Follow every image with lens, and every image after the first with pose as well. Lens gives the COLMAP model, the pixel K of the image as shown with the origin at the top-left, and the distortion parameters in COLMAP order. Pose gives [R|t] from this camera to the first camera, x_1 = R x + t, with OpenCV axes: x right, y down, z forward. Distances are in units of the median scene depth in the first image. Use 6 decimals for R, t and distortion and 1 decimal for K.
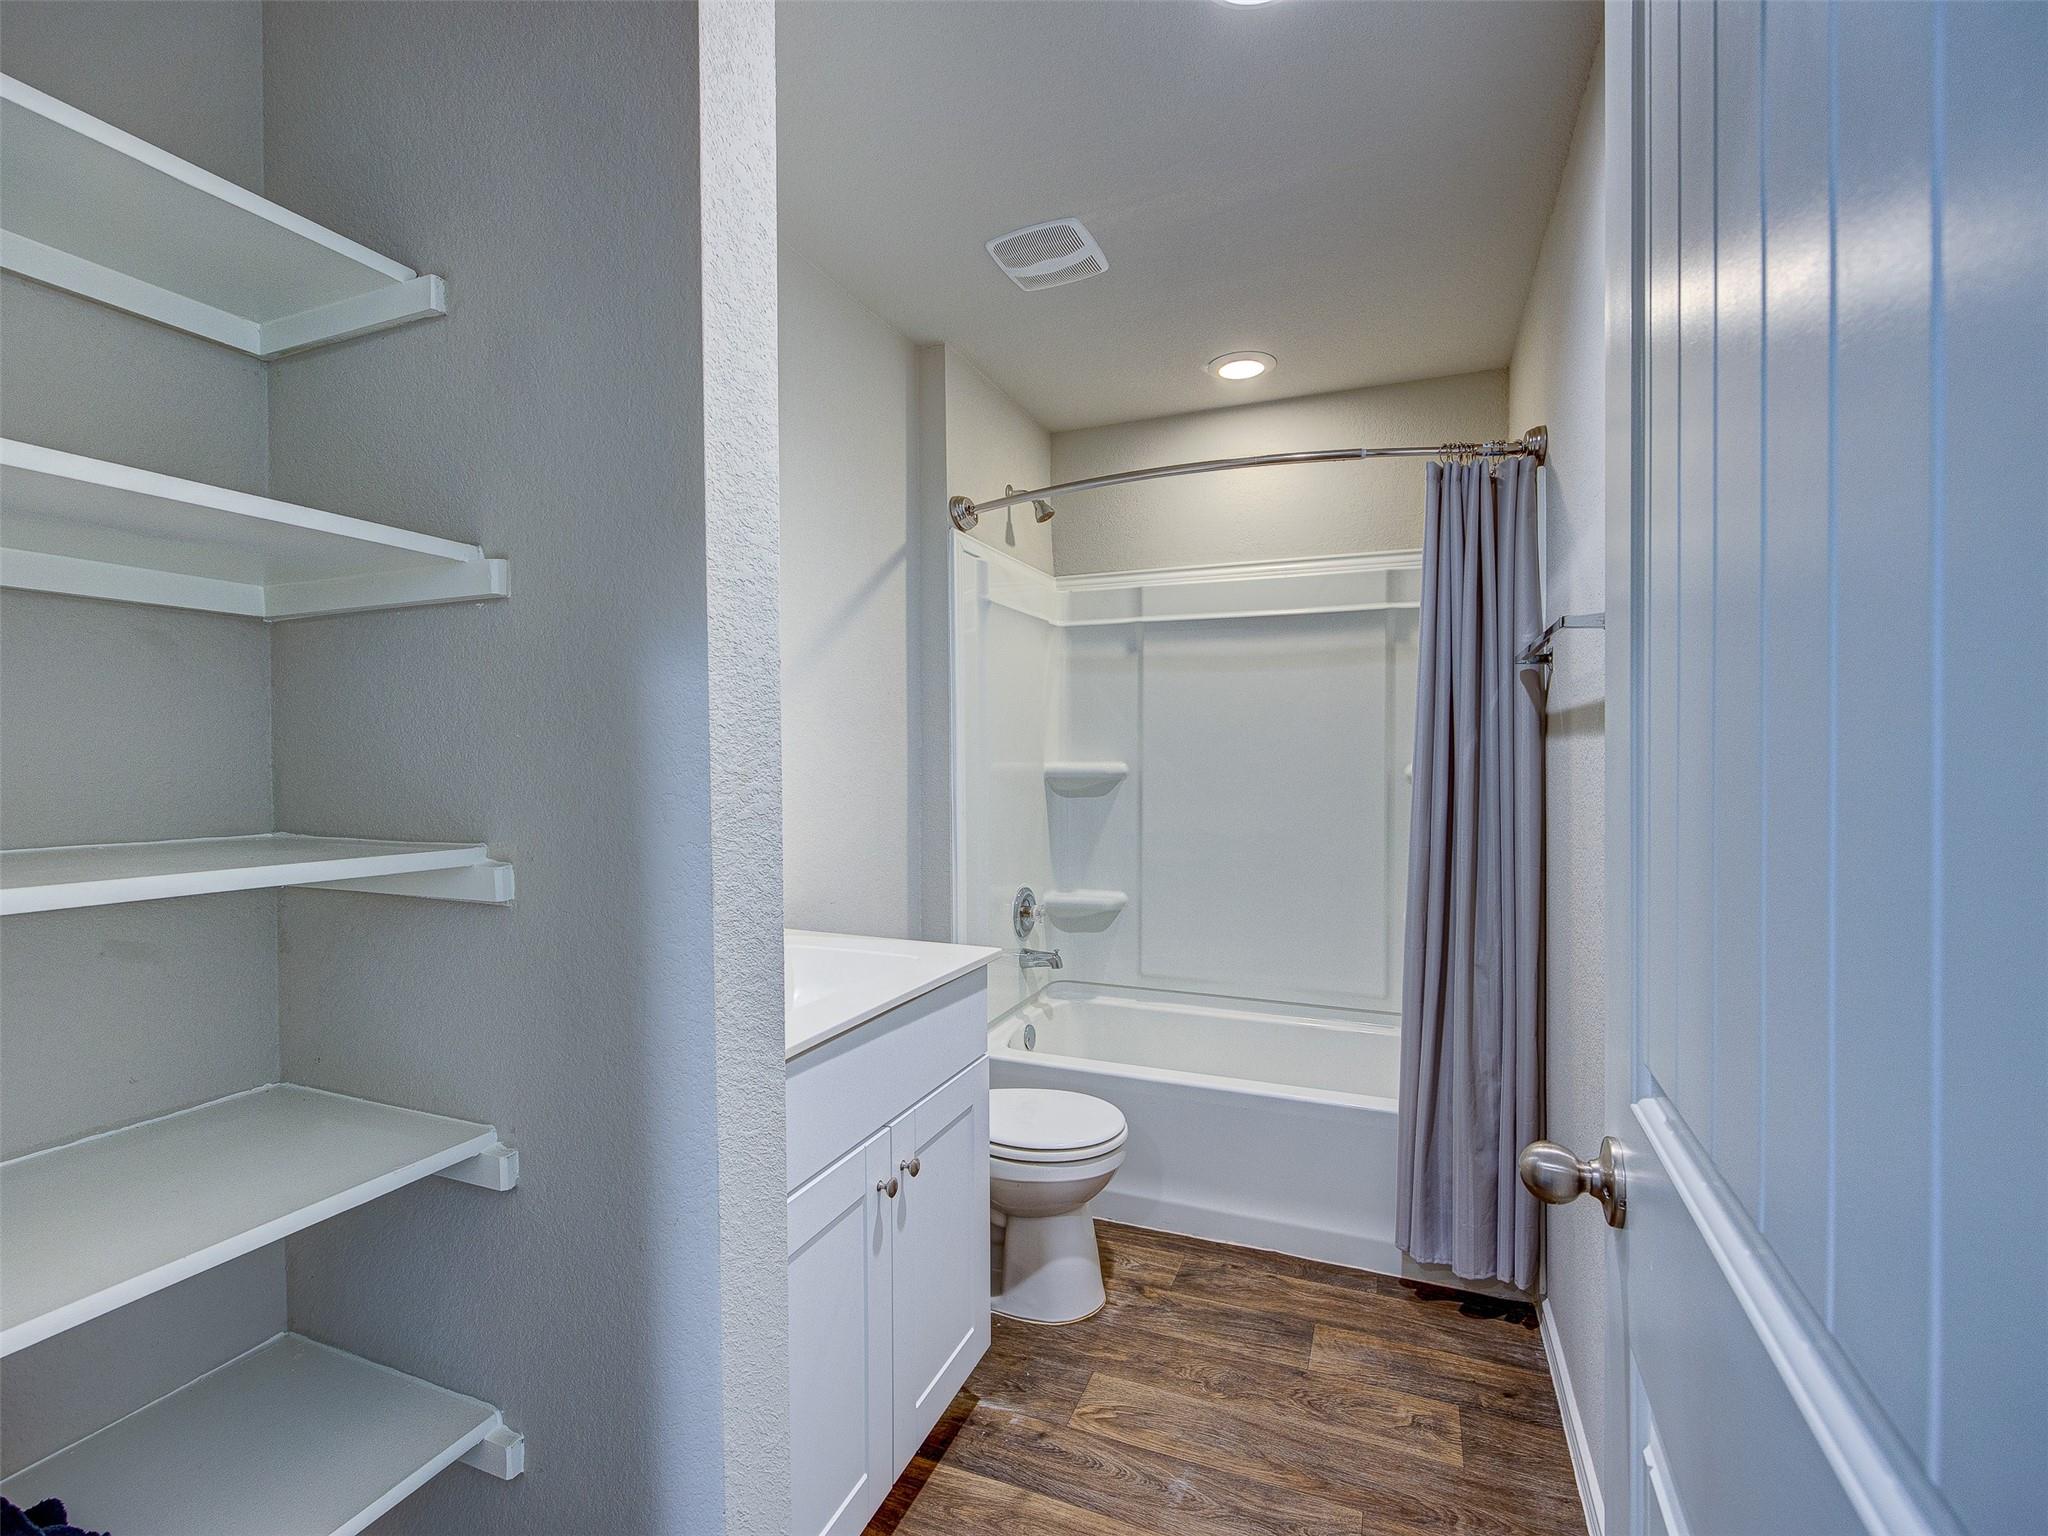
lens RADIAL K [[922.3, 0, 1033.7], [0, 922.3, 763.4], [0, 0, 1]] dist [-0.000498, 0.000412]
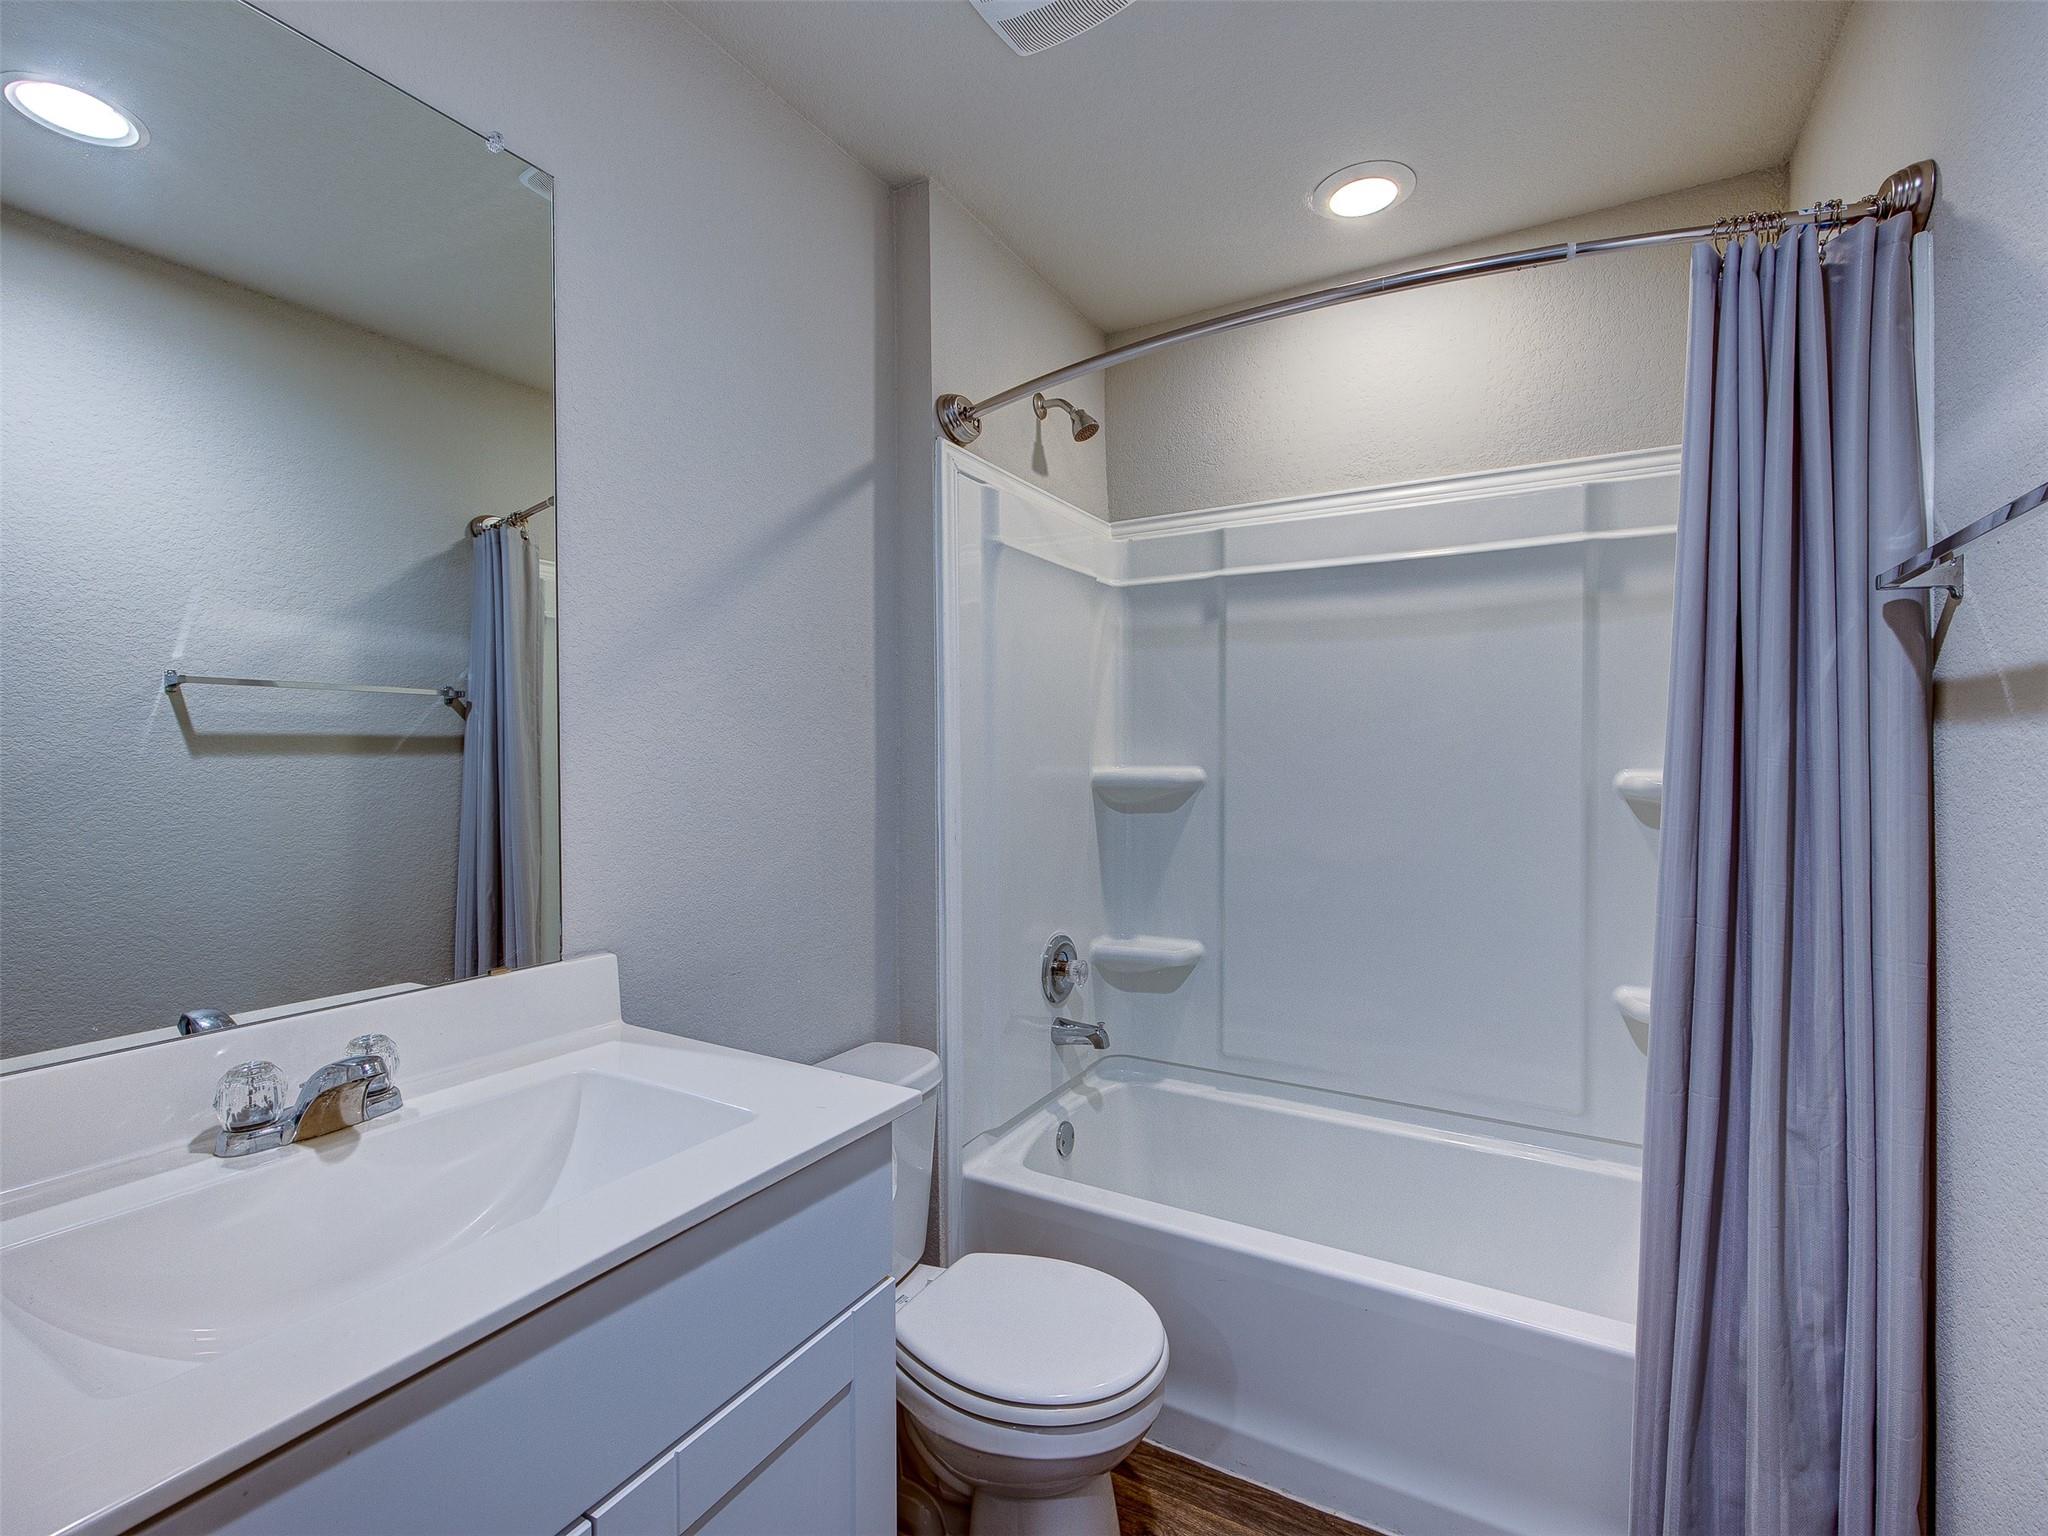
lens RADIAL K [[924.9, 0, 1031.3], [0, 924.9, 765.1], [0, 0, 1]] dist [-0.000915, 0.000414]
pose [[0.991354, 0.001523, -0.131203, 0.068338], [-0.001704, 0.999998, -0.001268, -0.001853], [0.131201, 0.001481, 0.991355, 0.273645]]
